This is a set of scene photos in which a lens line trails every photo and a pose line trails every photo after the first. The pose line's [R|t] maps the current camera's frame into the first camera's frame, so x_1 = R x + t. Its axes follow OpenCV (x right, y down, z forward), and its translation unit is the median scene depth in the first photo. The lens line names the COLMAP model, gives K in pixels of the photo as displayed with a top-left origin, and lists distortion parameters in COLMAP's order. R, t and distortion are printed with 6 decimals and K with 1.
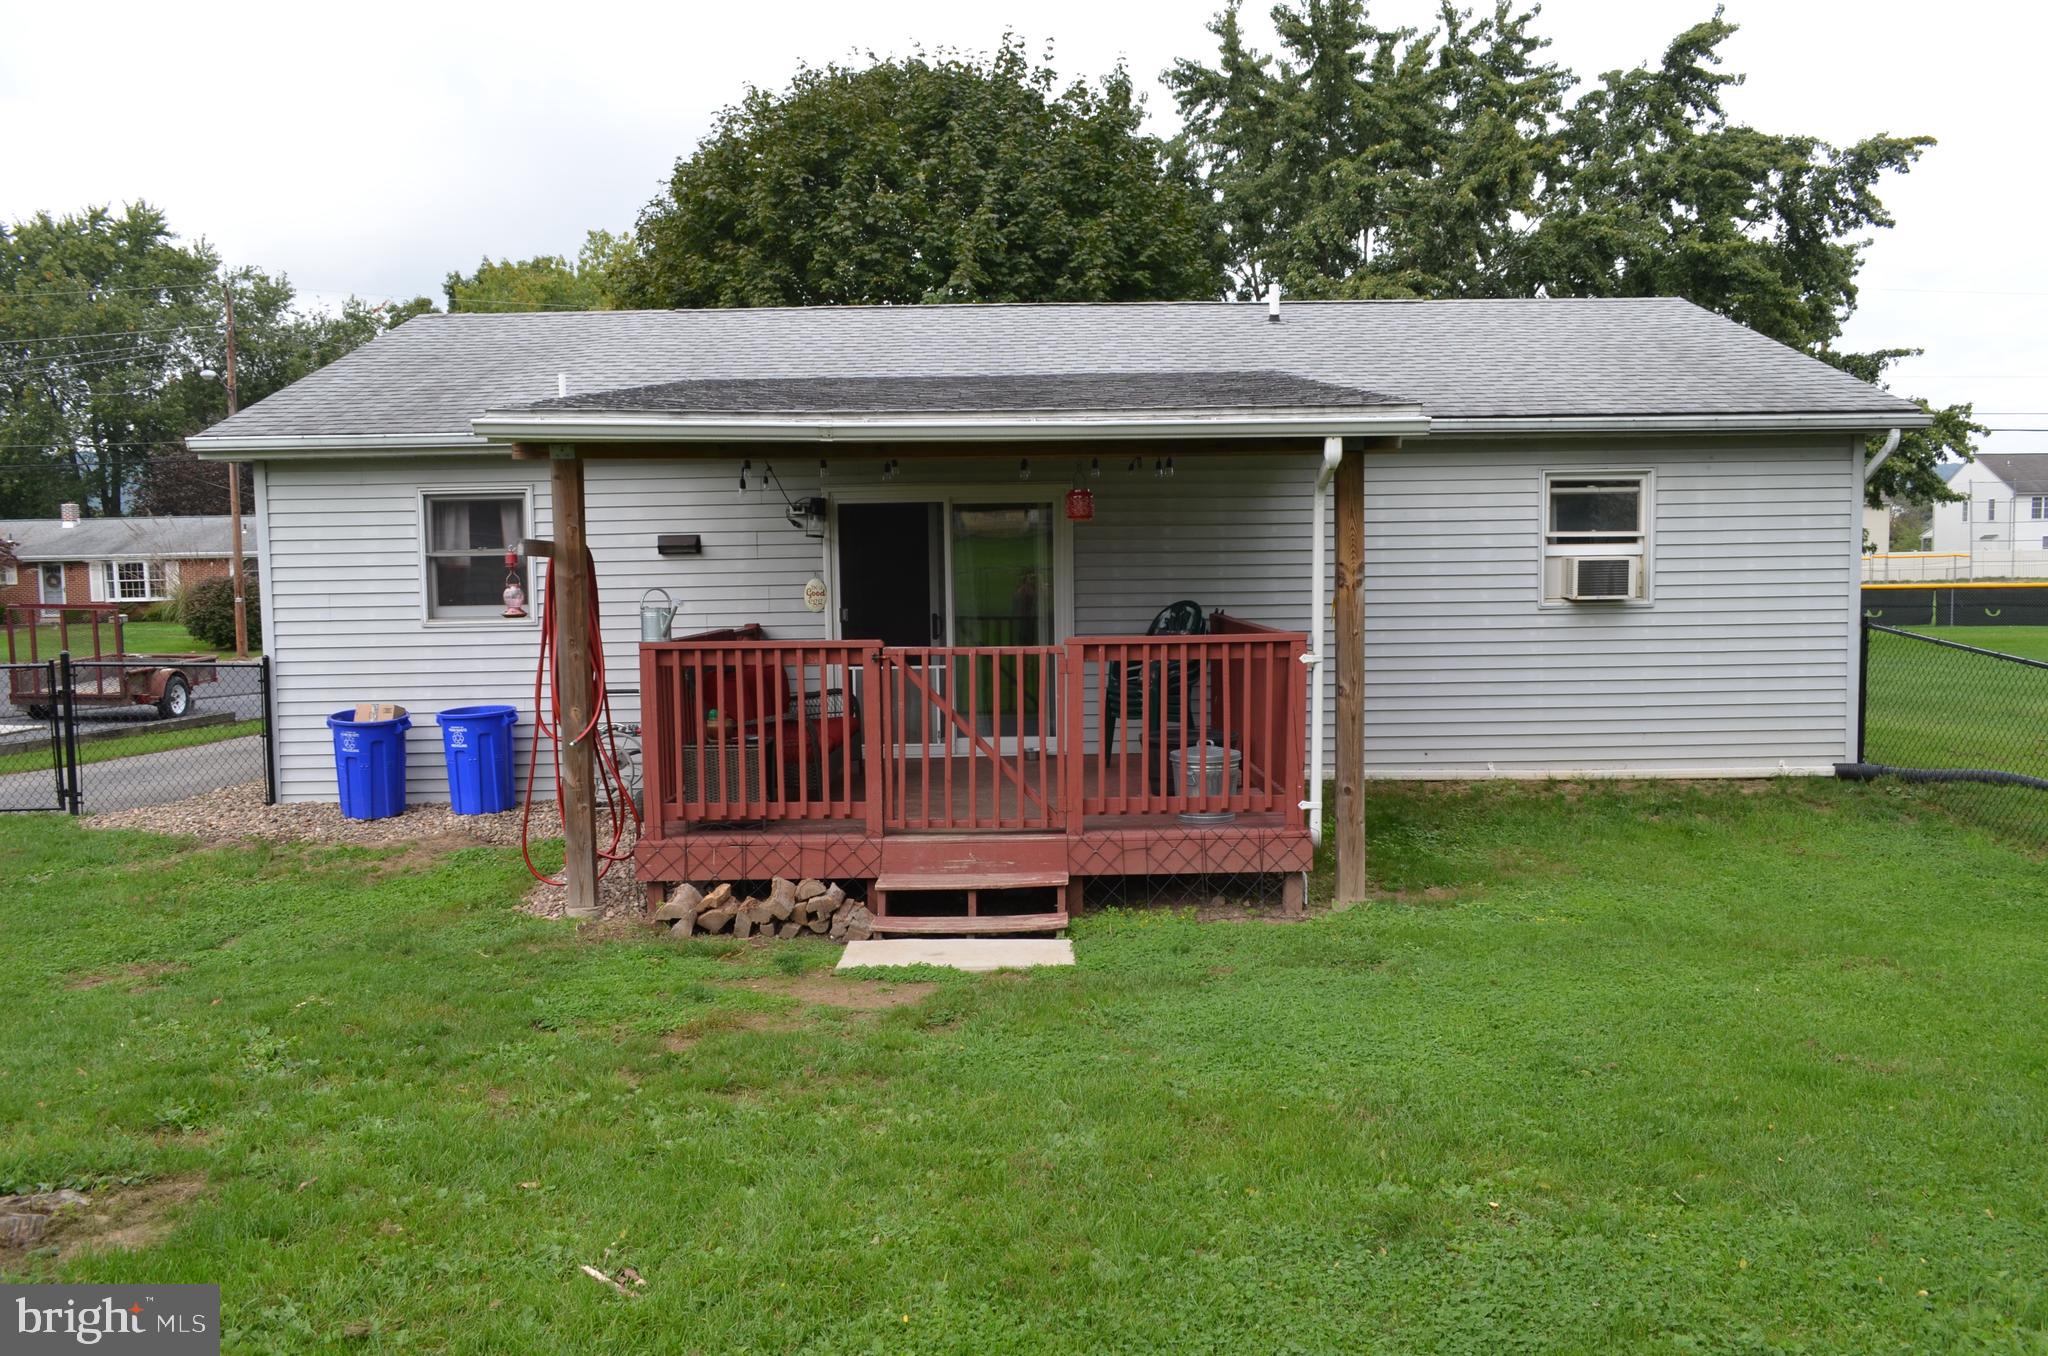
lens RADIAL K [[1595.0, 0, 1037.4], [0, 1595.0, 696.4], [0, 0, 1]] dist [-0.013738, 0.006728]
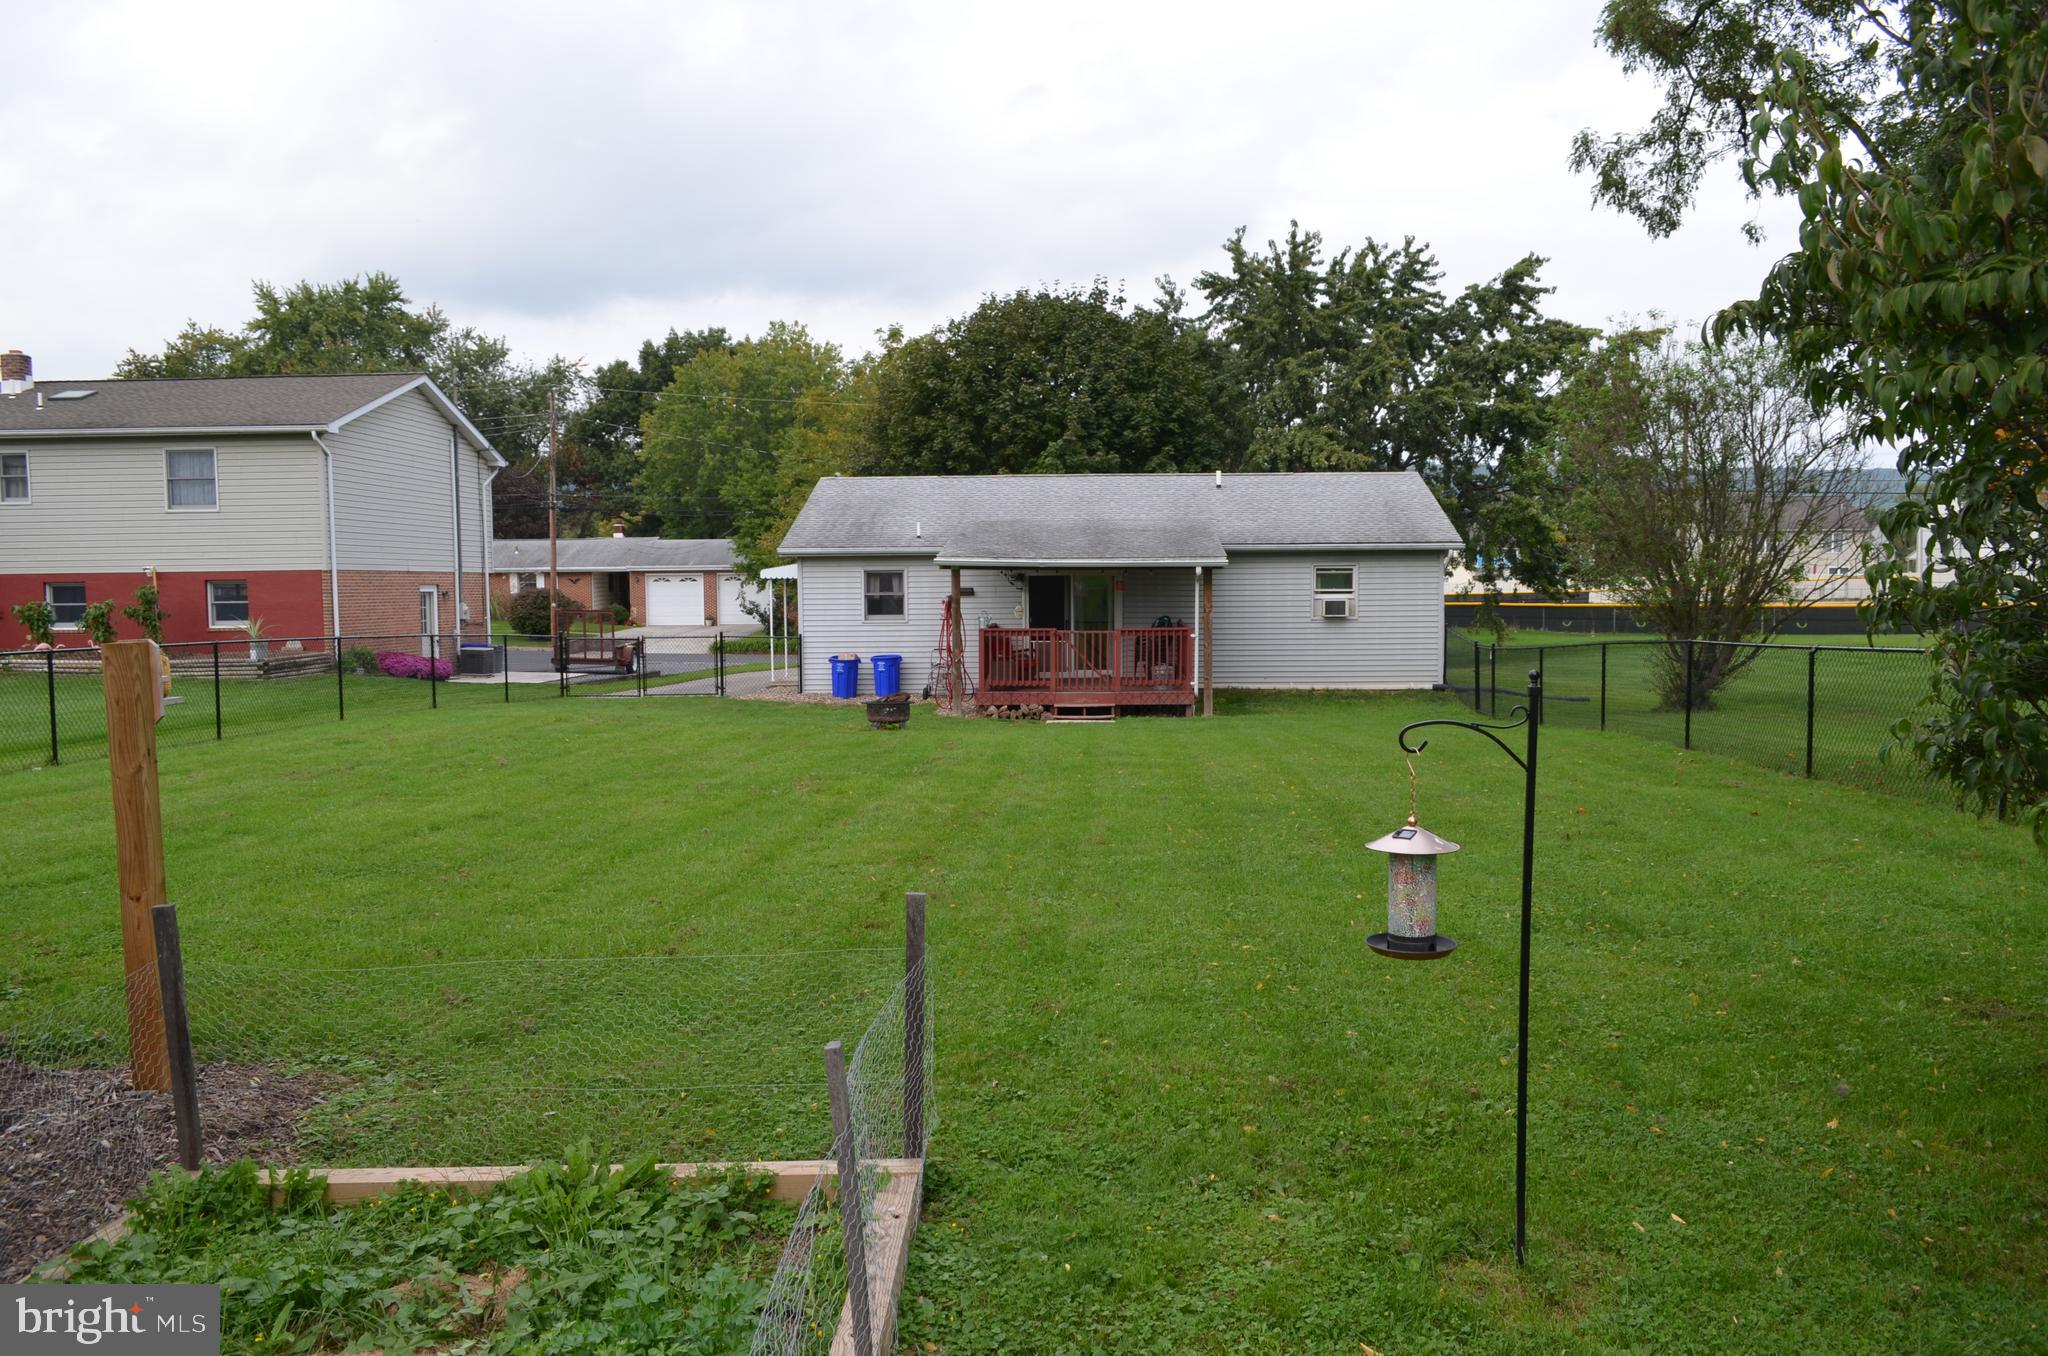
lens RADIAL K [[1595.0, 0, 1037.4], [0, 1595.0, 696.4], [0, 0, 1]] dist [-0.013738, 0.006728]
pose [[0.998694, 0.011715, -0.049732, 0.008001], [-0.011890, 0.999924, -0.003222, 0.039618], [0.049691, 0.003809, 0.998757, -0.773324]]
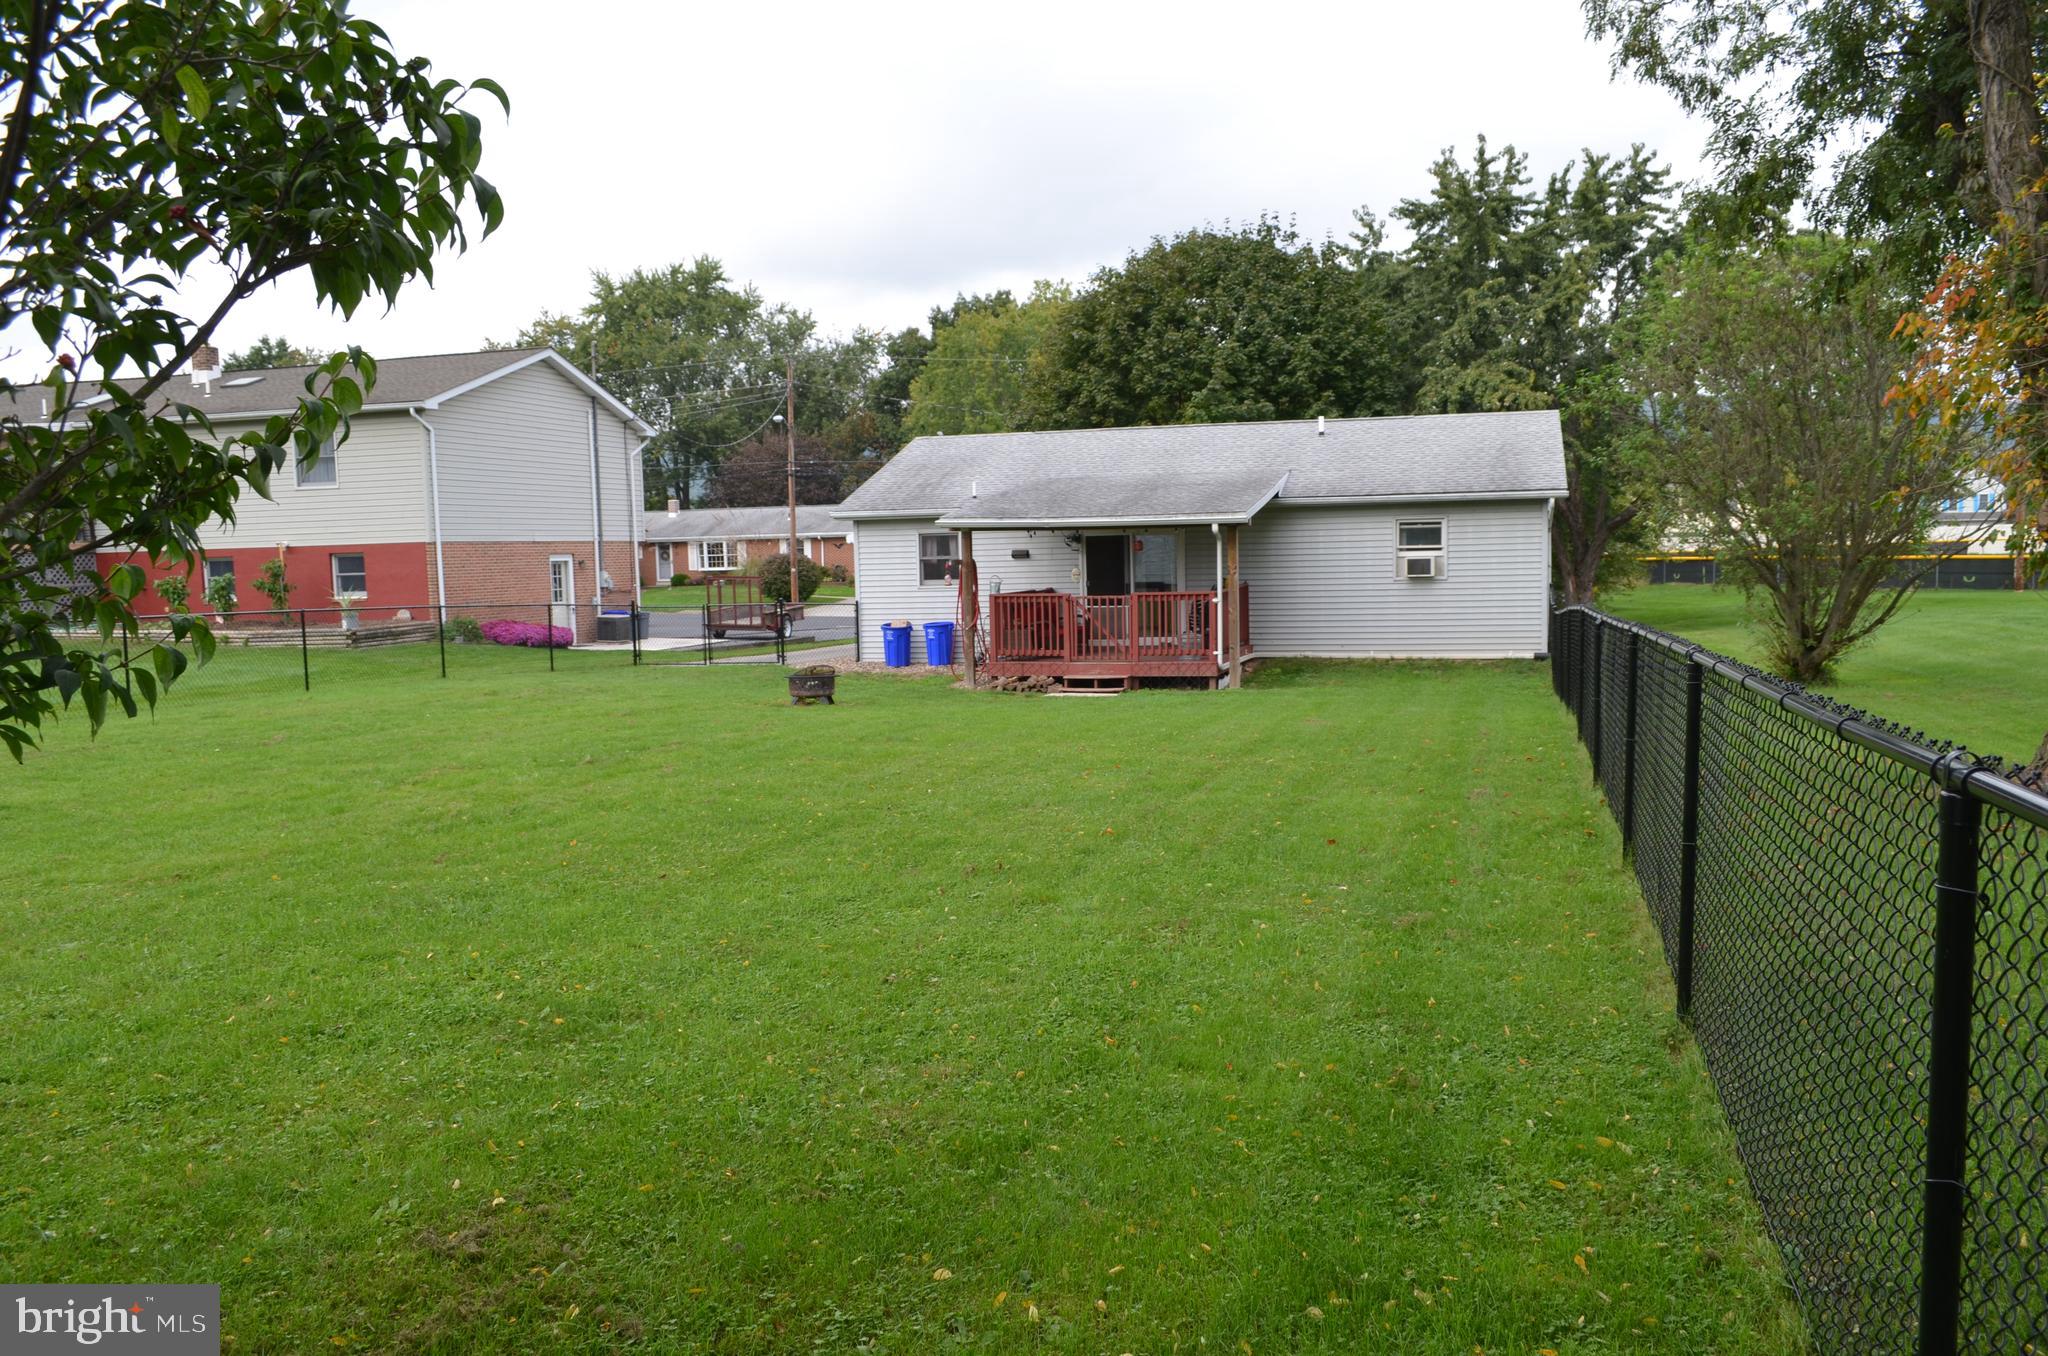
lens RADIAL K [[1591.1, 0, 1038.8], [0, 1591.1, 696.4], [0, 0, 1]] dist [-0.014110, 0.007585]
pose [[0.959582, 0.019759, -0.280734, 0.241185], [-0.013081, 0.999586, 0.025641, 0.028415], [0.281124, -0.020932, 0.959443, -0.649415]]
